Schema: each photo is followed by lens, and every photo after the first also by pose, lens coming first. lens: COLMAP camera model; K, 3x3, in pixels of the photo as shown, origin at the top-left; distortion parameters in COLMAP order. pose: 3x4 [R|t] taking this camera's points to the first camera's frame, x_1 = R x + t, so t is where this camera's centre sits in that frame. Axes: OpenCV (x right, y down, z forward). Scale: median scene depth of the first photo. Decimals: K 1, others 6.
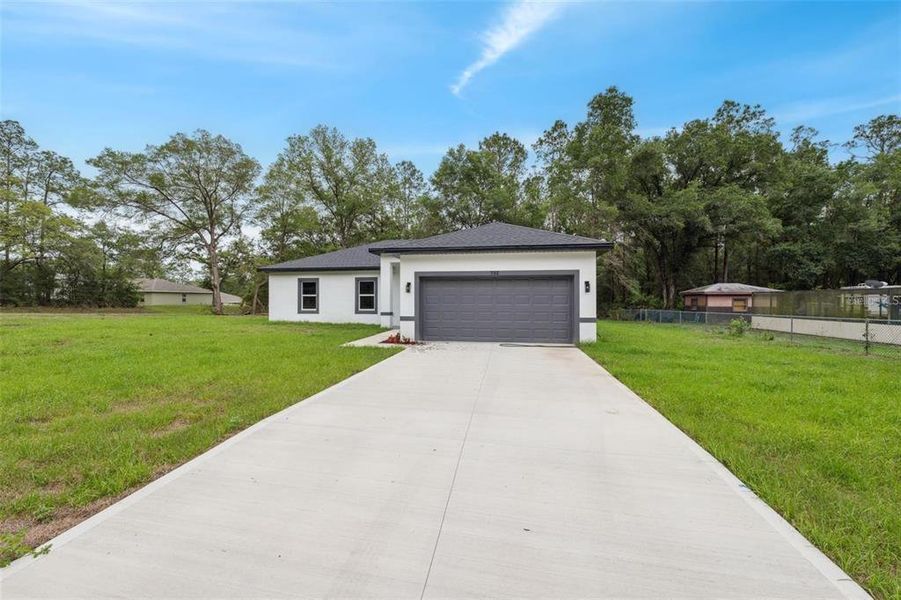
lens RADIAL K [[370.6, 0, 450.5], [0, 370.6, 300.0], [0, 0, 1]] dist [0.000492, -0.000115]
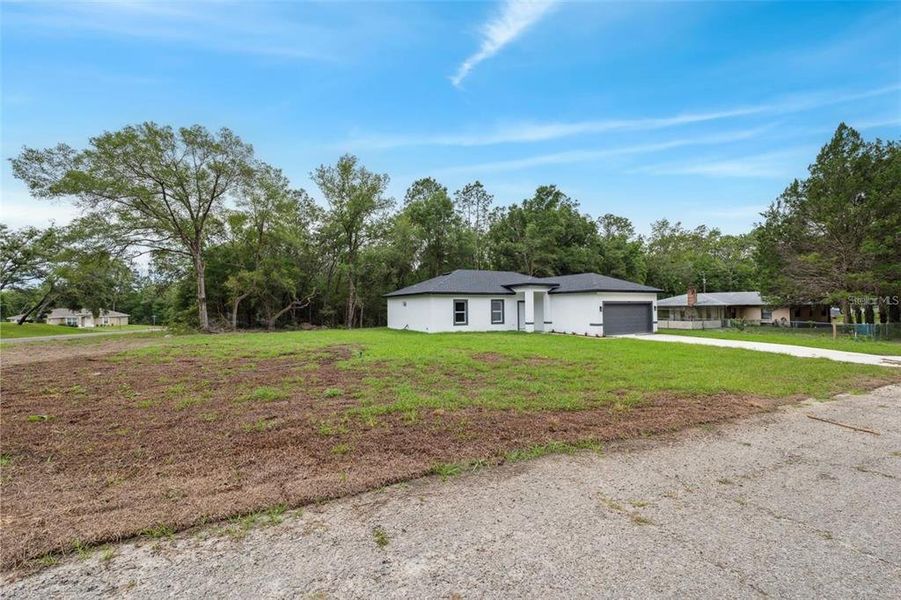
lens RADIAL K [[361.7, 0, 450.5], [0, 361.7, 300.0], [0, 0, 1]] dist [0.000174, 0.000291]
pose [[0.808621, 0.003700, 0.588318, -1.637225], [0.007636, 0.999830, -0.016783, -0.047749], [-0.588280, 0.018064, 0.808455, -0.075150]]
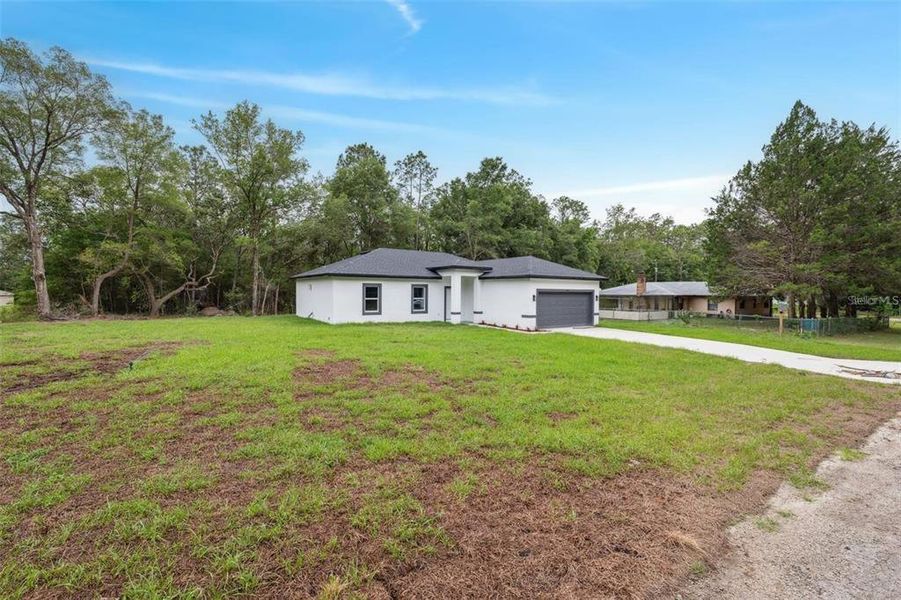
lens RADIAL K [[370.6, 0, 450.5], [0, 370.6, 300.0], [0, 0, 1]] dist [0.000492, -0.000115]
pose [[0.744467, -0.008498, 0.667605, -1.311439], [-0.011016, 0.999627, 0.025009, -0.054050], [-0.667569, -0.025972, 0.744095, 0.001395]]
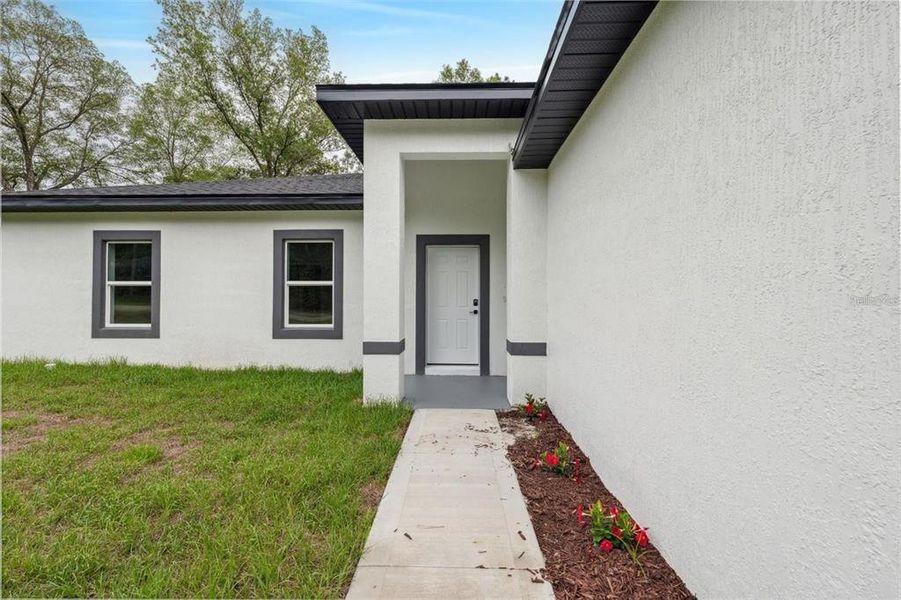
lens RADIAL K [[370.6, 0, 450.5], [0, 370.6, 300.0], [0, 0, 1]] dist [0.000492, -0.000115]
pose [[0.991005, 0.003389, 0.133785, -0.192328], [-0.002836, 0.999987, -0.004329, 0.004833], [-0.133798, 0.003911, 0.991001, 0.865612]]
